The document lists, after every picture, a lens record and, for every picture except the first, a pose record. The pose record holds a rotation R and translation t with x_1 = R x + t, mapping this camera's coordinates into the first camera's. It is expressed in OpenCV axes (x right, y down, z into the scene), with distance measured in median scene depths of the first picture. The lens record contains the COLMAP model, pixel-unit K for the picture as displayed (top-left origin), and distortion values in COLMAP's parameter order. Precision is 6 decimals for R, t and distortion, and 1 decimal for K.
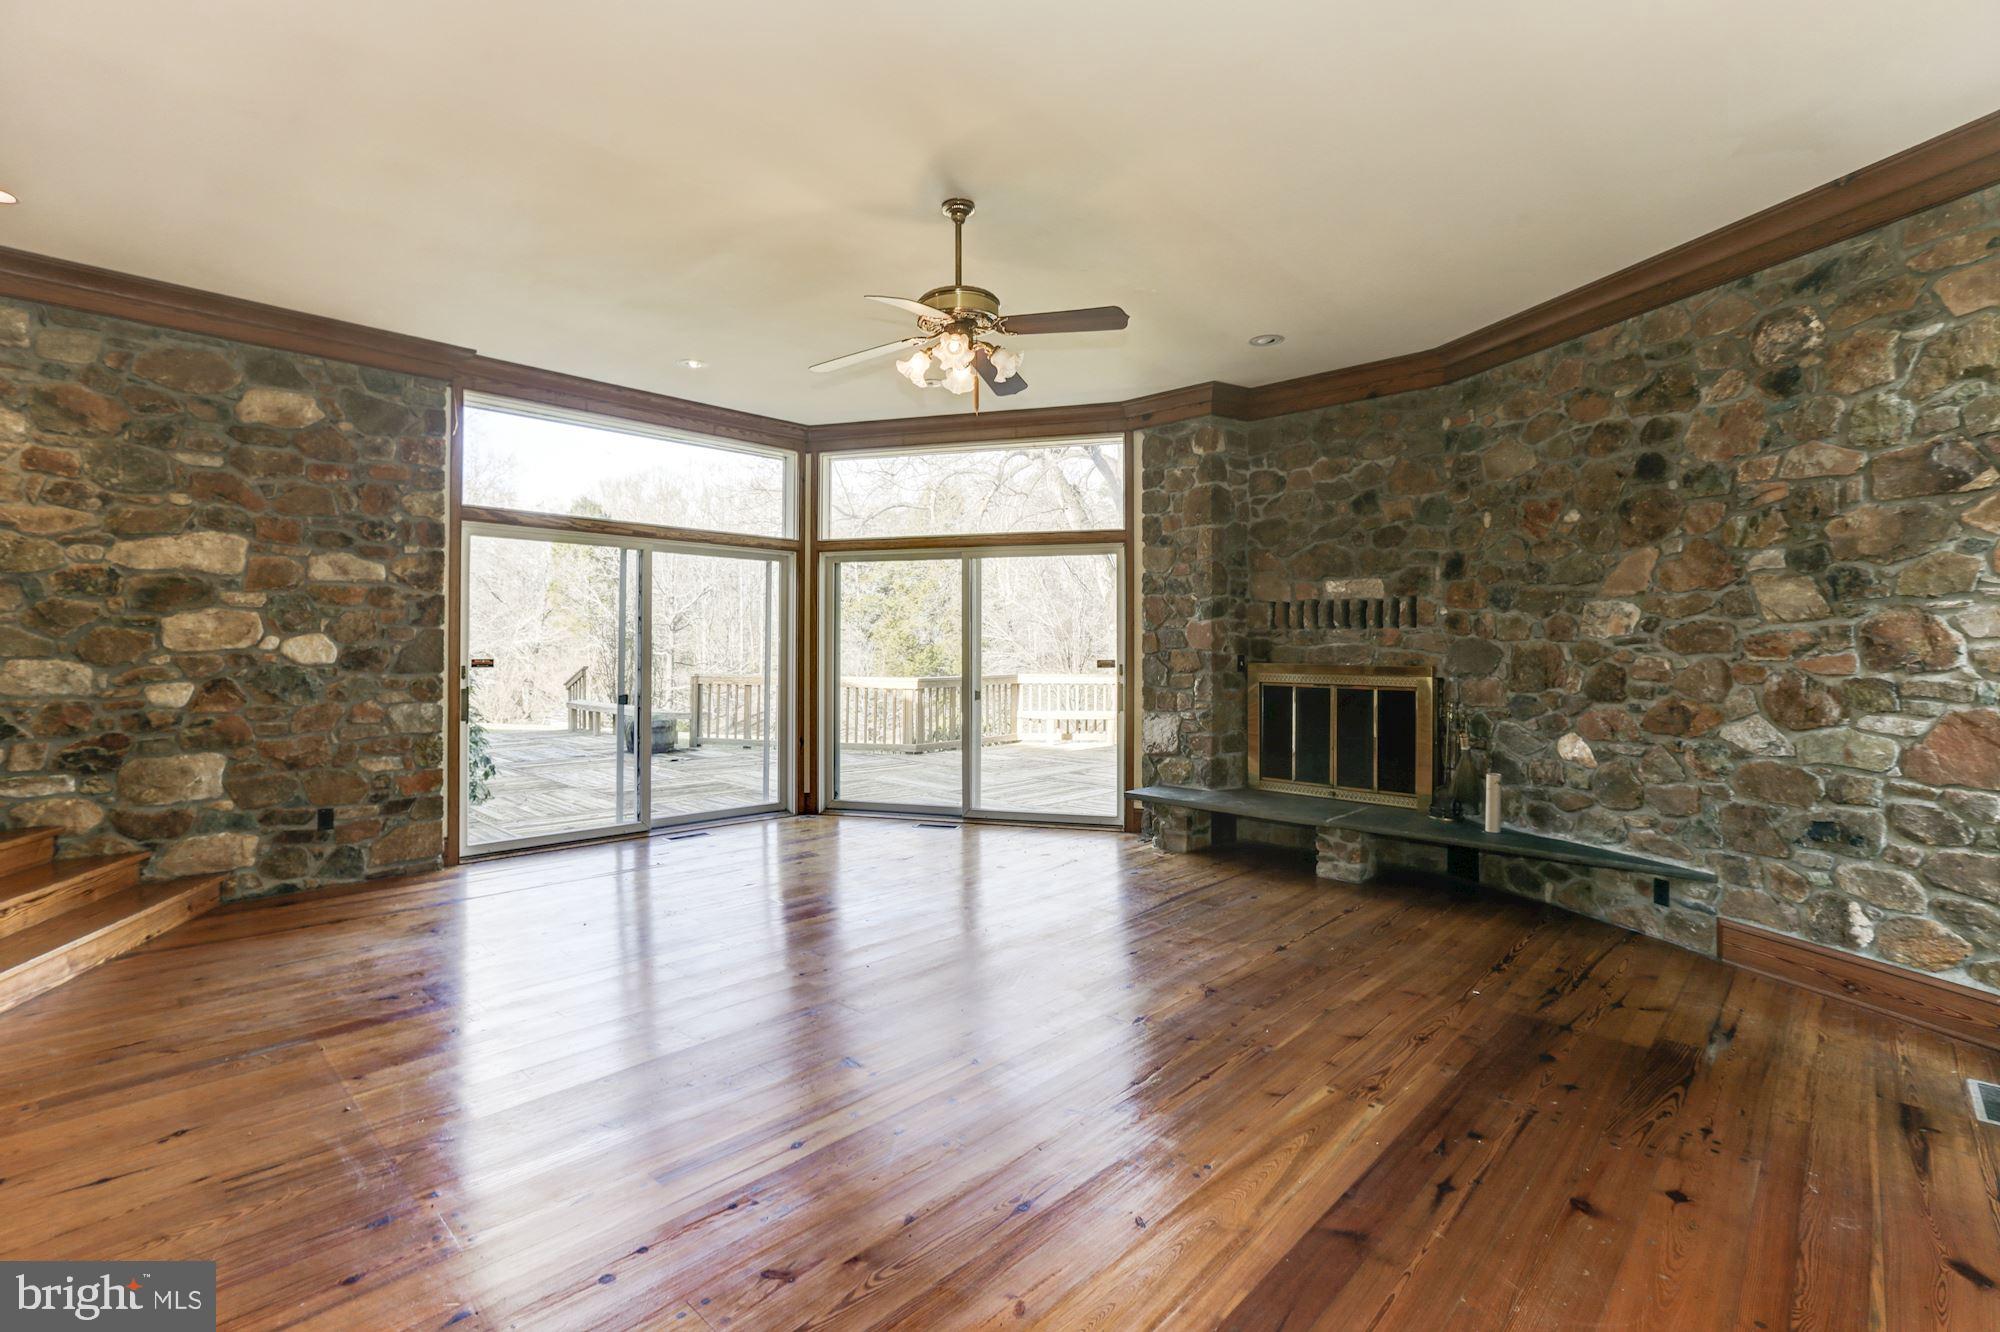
lens RADIAL K [[913.7, 0, 985.1], [0, 913.7, 635.4], [0, 0, 1]] dist [-0.043071, 0.029609]
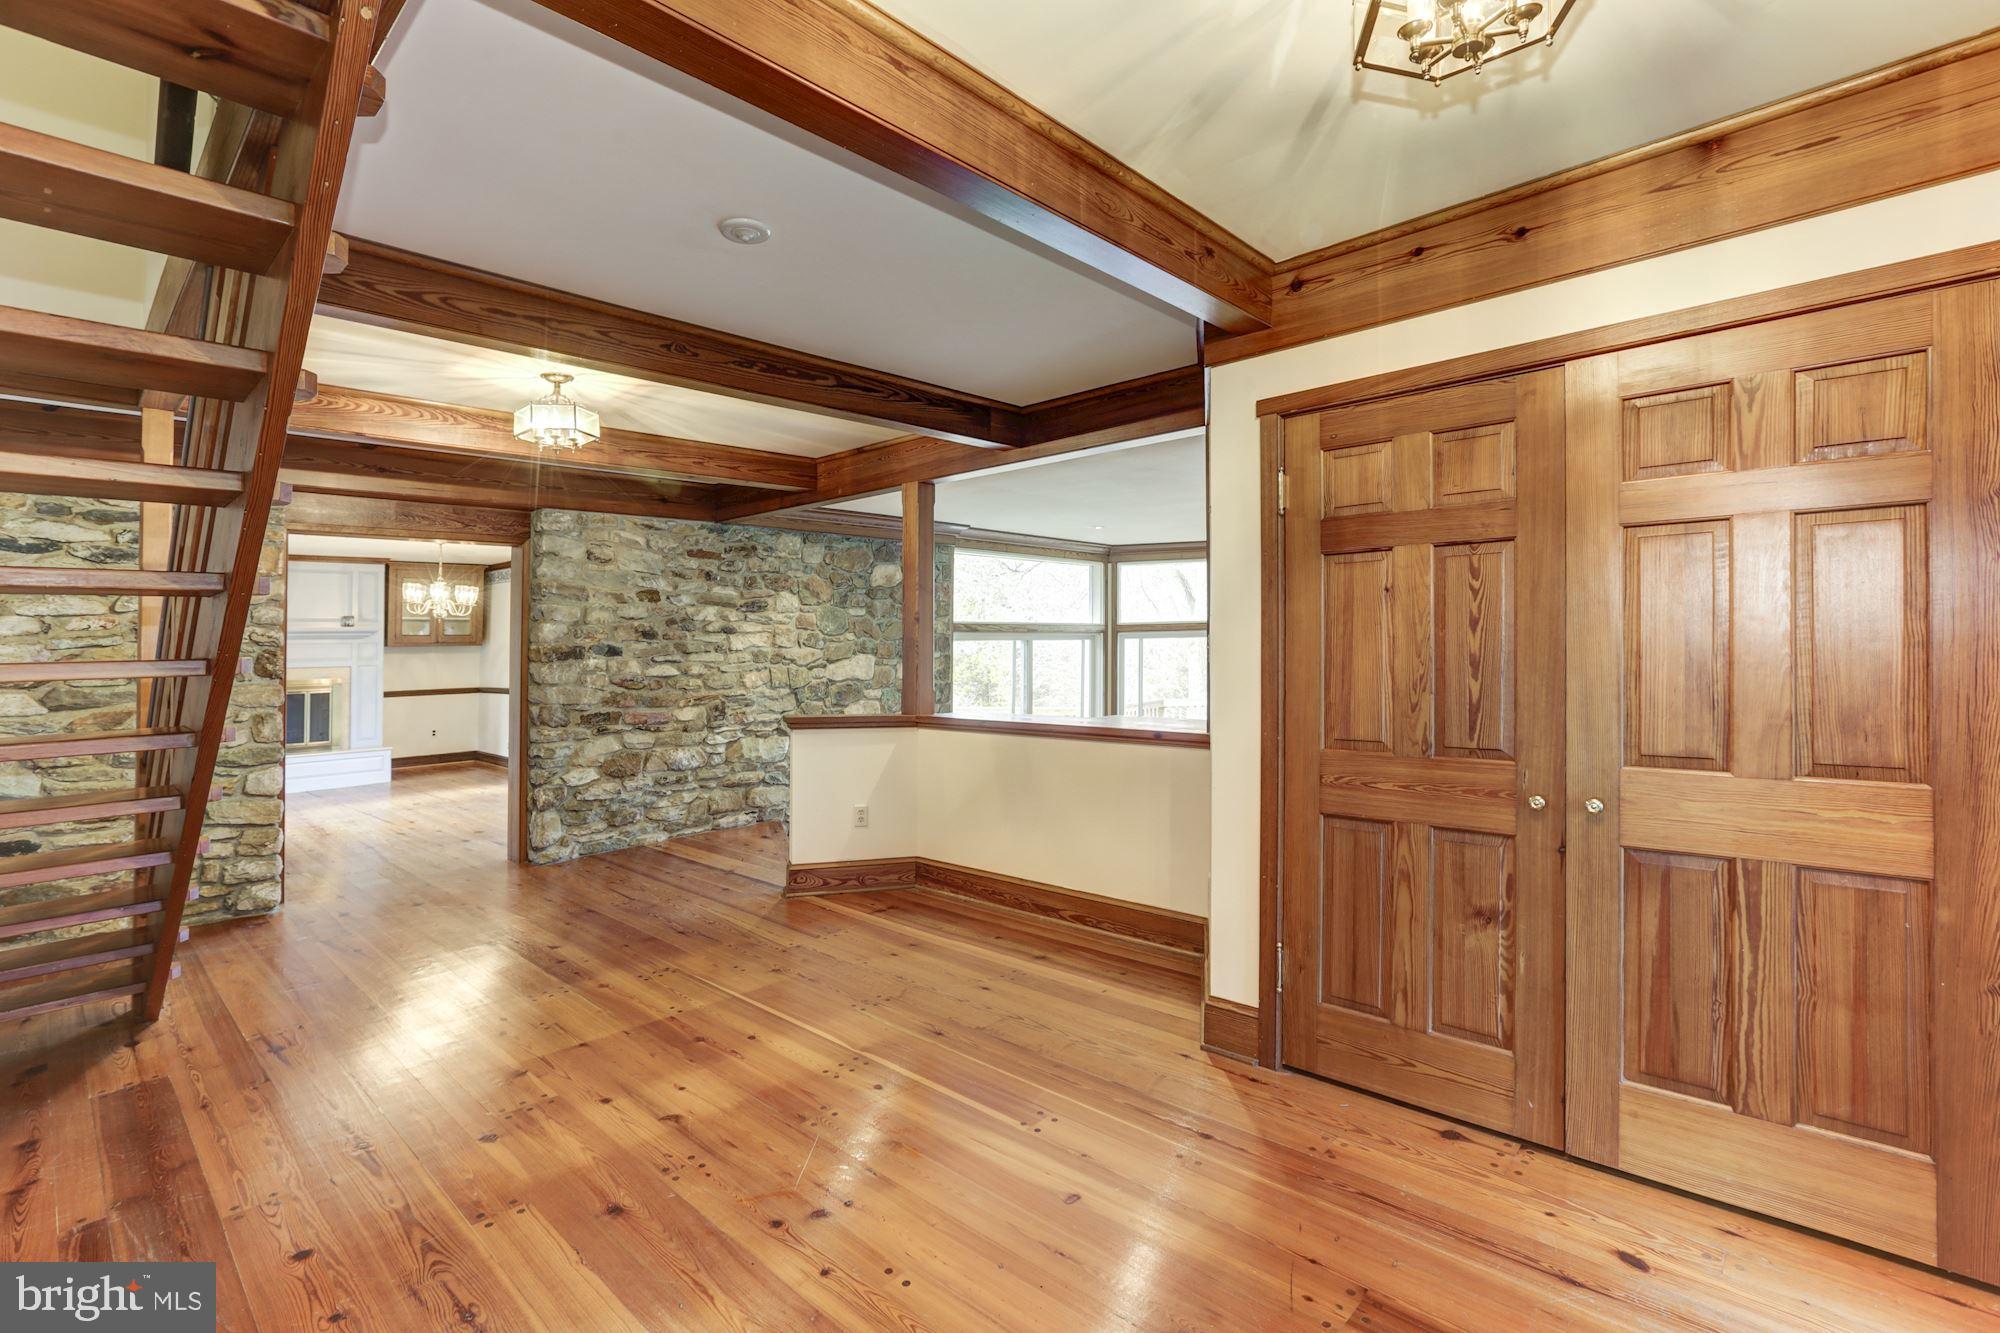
lens RADIAL K [[913.7, 0, 985.1], [0, 913.7, 635.9], [0, 0, 1]] dist [-0.043071, 0.029609]
pose [[0.999724, -0.010318, 0.021098, -0.613452], [0.010036, 0.999859, 0.013447, -0.156512], [-0.021234, -0.013232, 0.999687, -0.628008]]
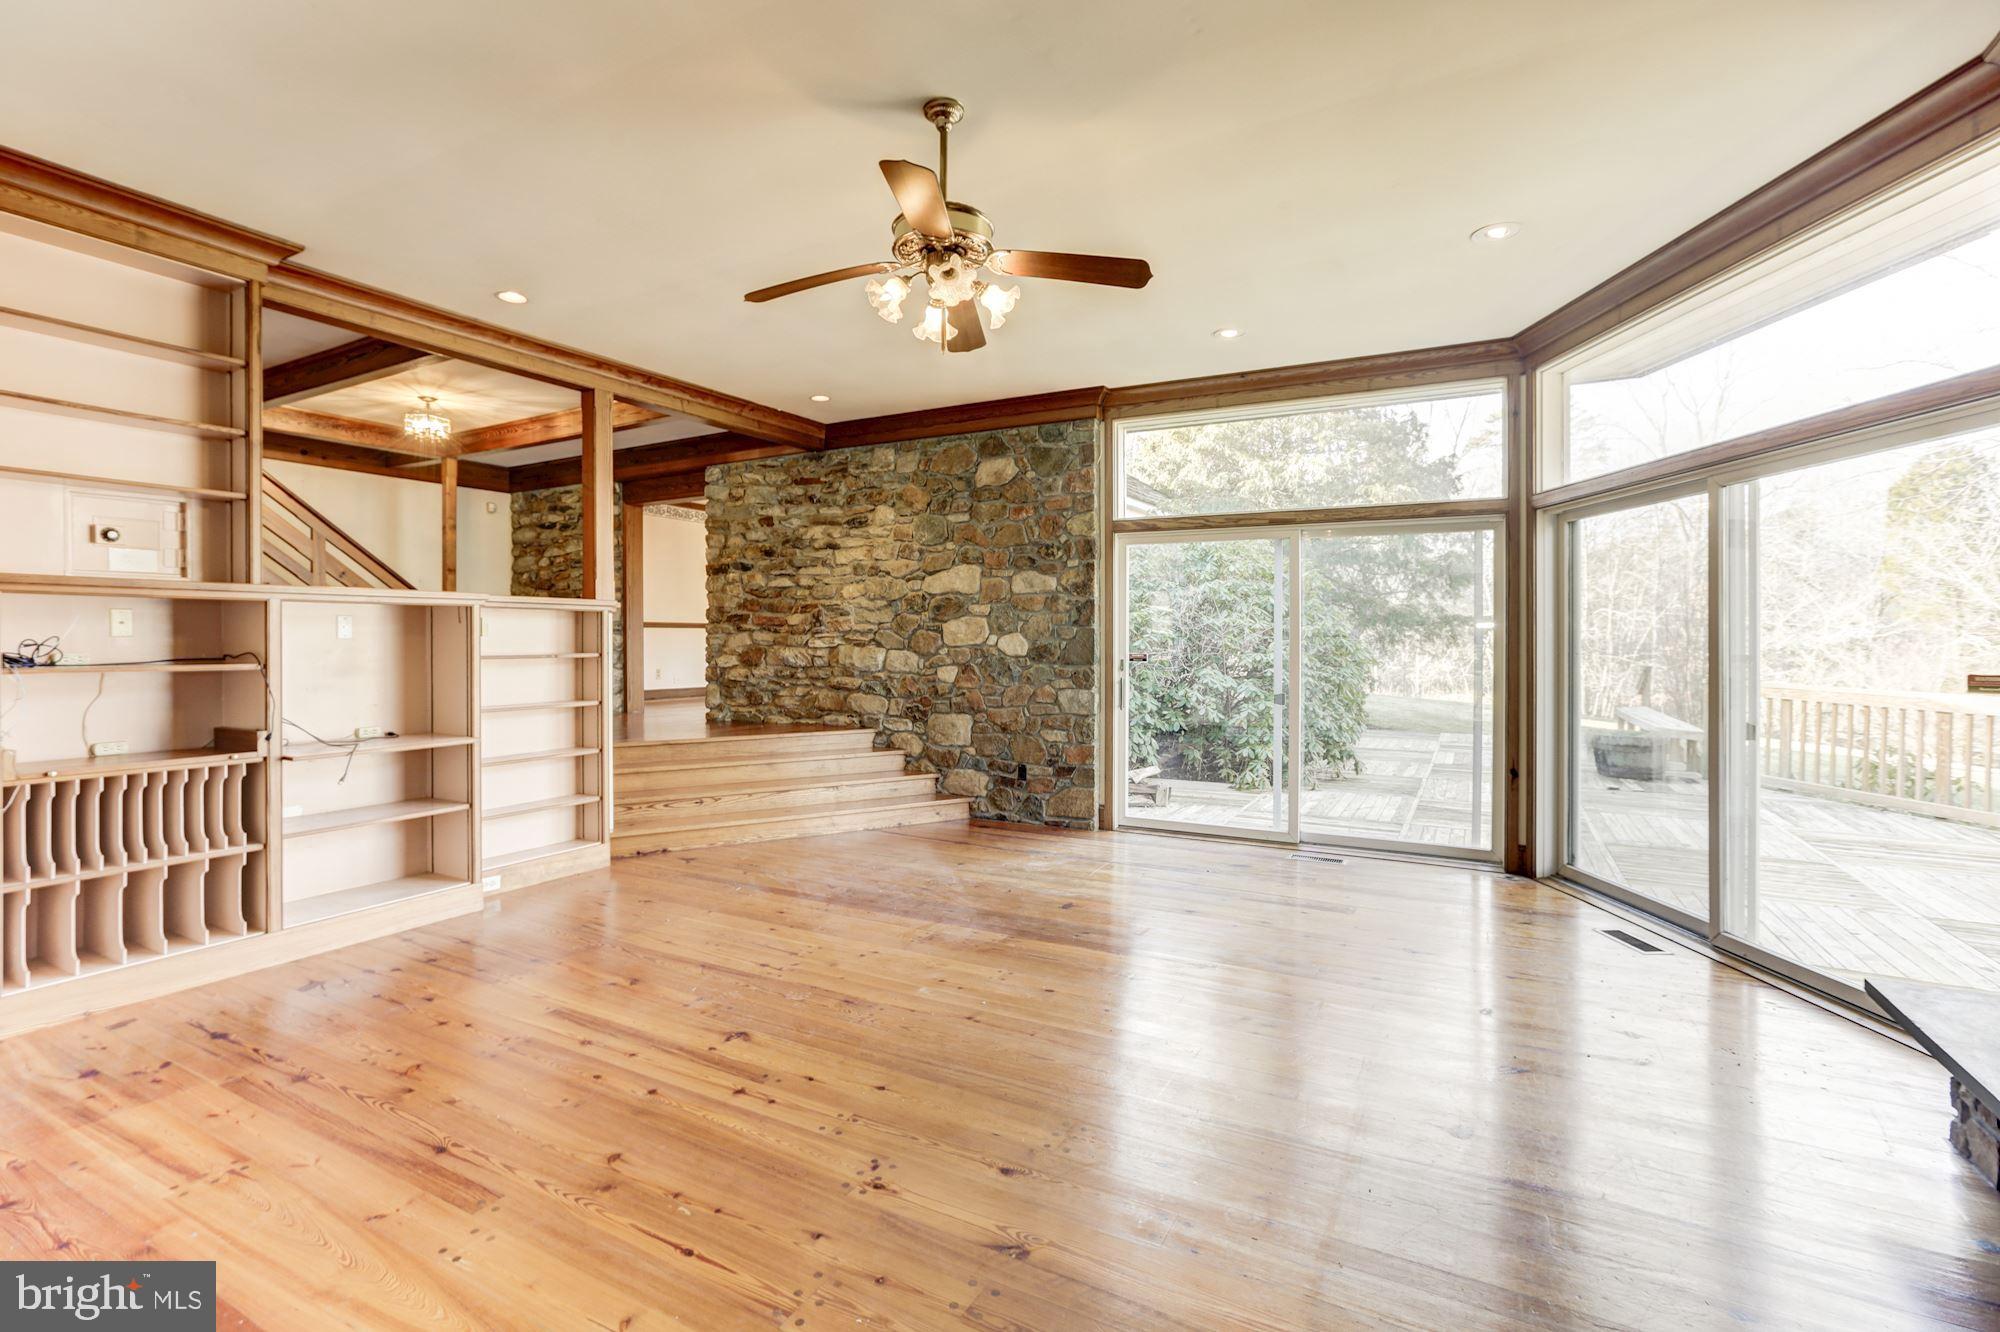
lens RADIAL K [[913.7, 0, 985.1], [0, 913.7, 635.4], [0, 0, 1]] dist [-0.043071, 0.029609]
pose [[0.269873, -0.010439, -0.962839, 0.547684], [0.011381, 0.999906, -0.007651, 0.011068], [0.962829, -0.008893, 0.269967, 0.576348]]
